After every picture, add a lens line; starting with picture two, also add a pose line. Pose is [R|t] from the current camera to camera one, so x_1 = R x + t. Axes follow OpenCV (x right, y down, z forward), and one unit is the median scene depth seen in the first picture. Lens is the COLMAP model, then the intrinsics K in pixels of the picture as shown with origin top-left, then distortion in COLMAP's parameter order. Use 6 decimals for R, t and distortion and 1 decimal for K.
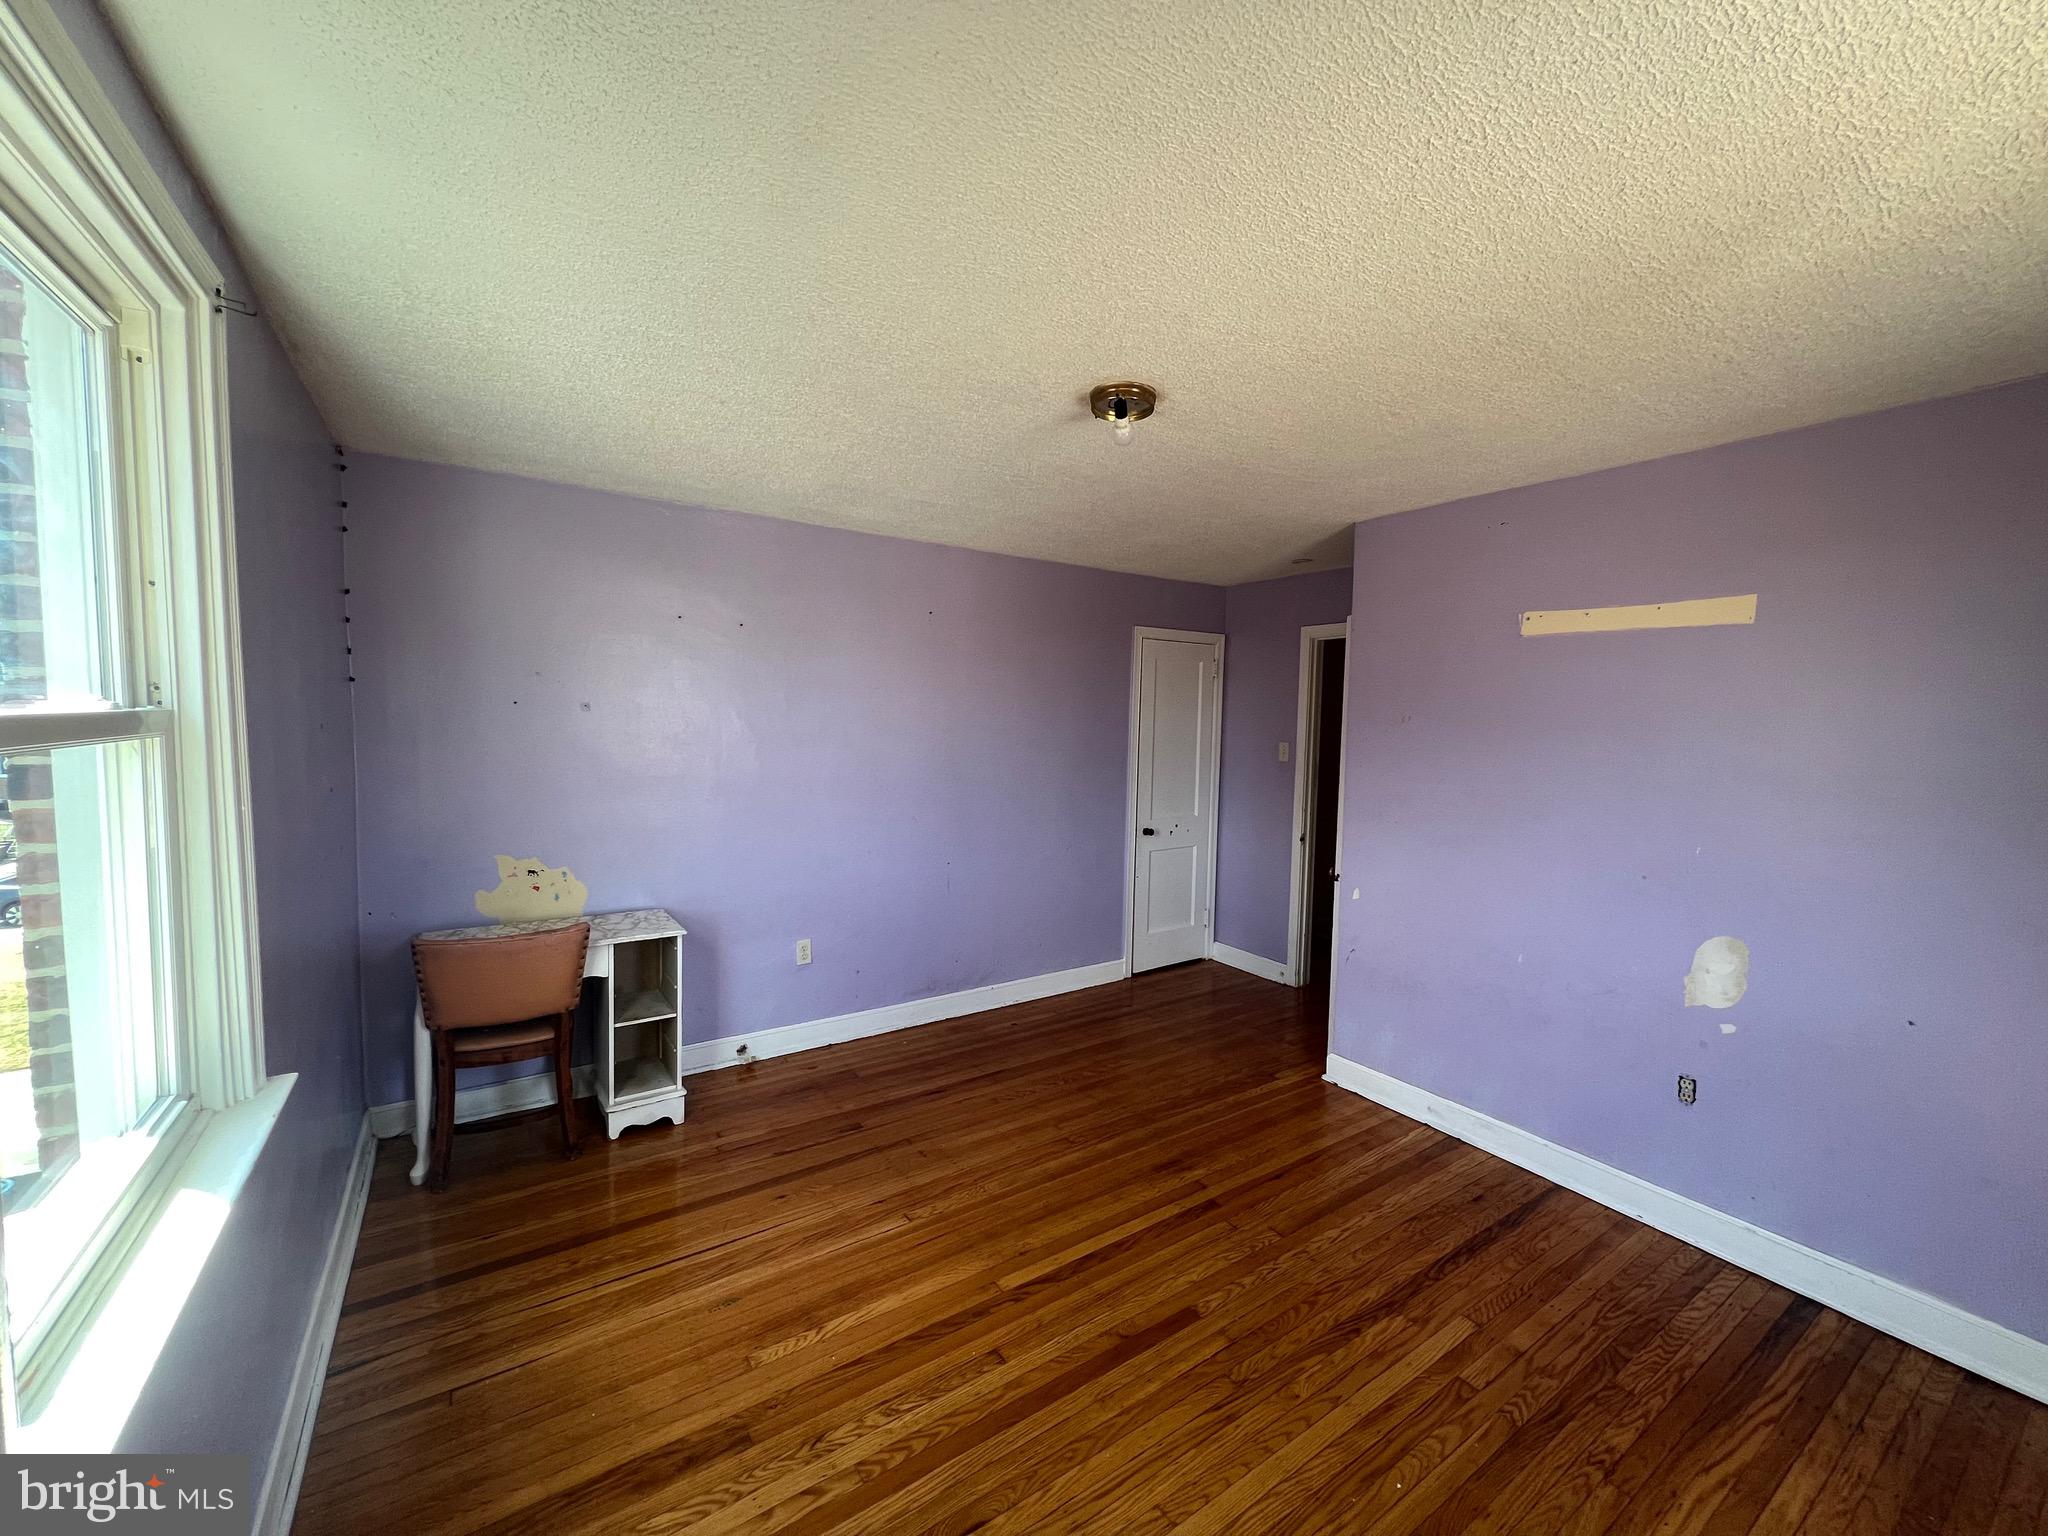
lens RADIAL K [[813.5, 0, 1034.5], [0, 813.5, 772.6], [0, 0, 1]] dist [-0.002527, 0.000944]
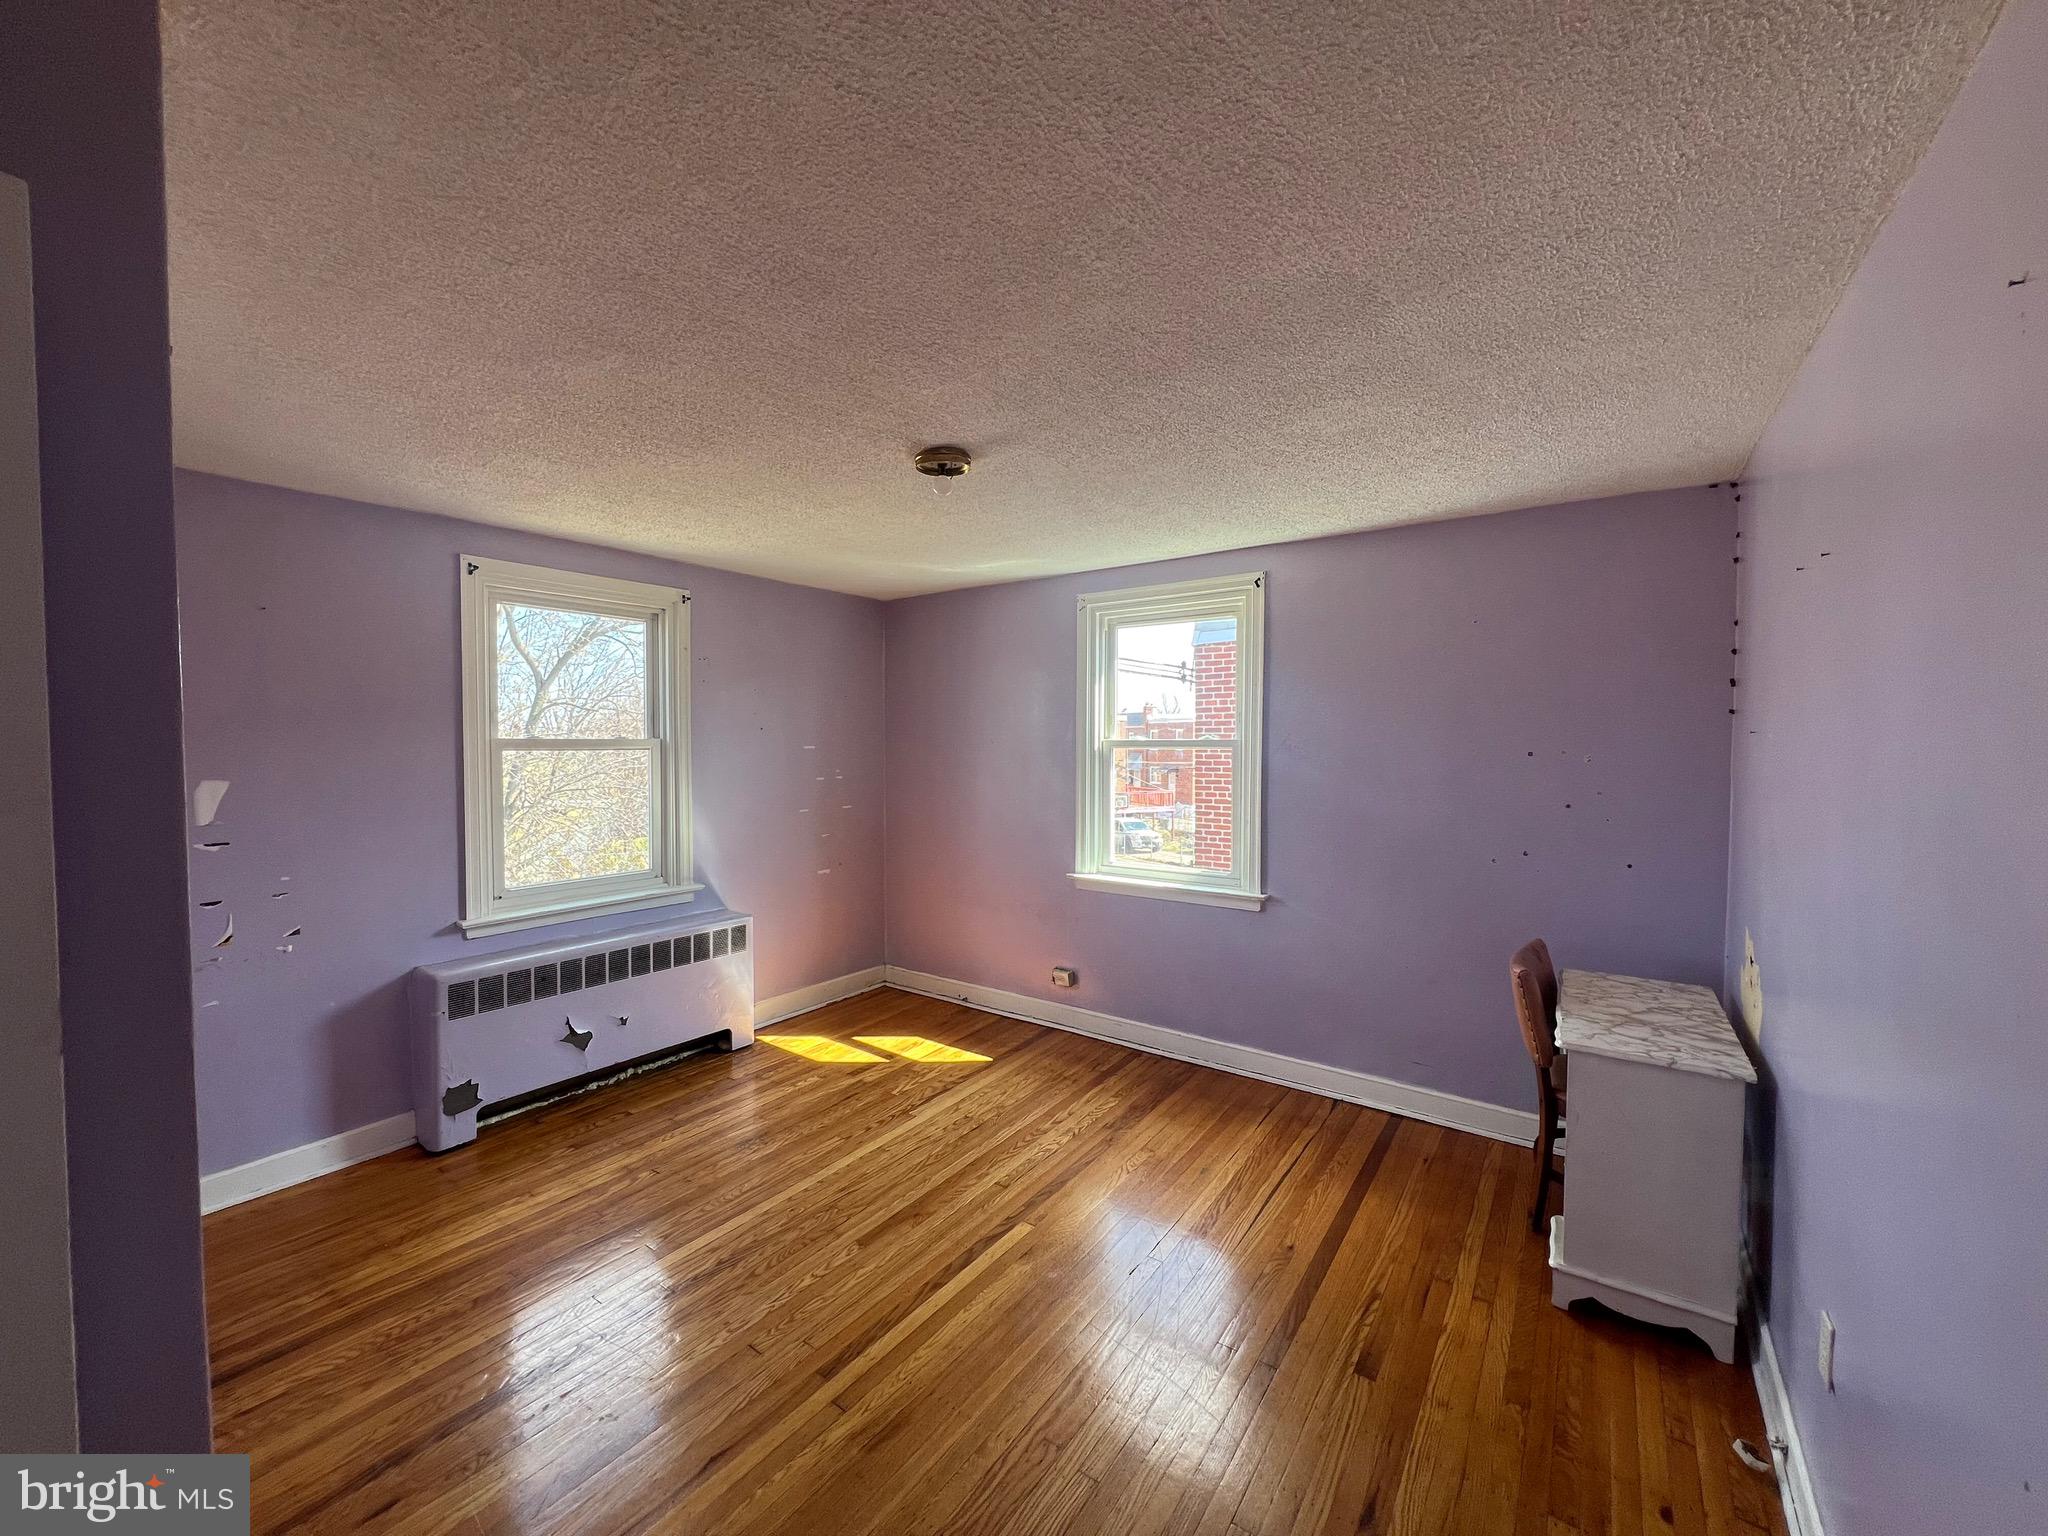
lens RADIAL K [[813.5, 0, 1027.1], [0, 813.5, 771.4], [0, 0, 1]] dist [-0.002527, 0.000944]
pose [[-0.939679, -0.013547, -0.341789, 0.362463], [-0.040056, 0.996699, 0.070620, -0.096672], [0.339704, 0.080051, -0.937120, 2.015261]]
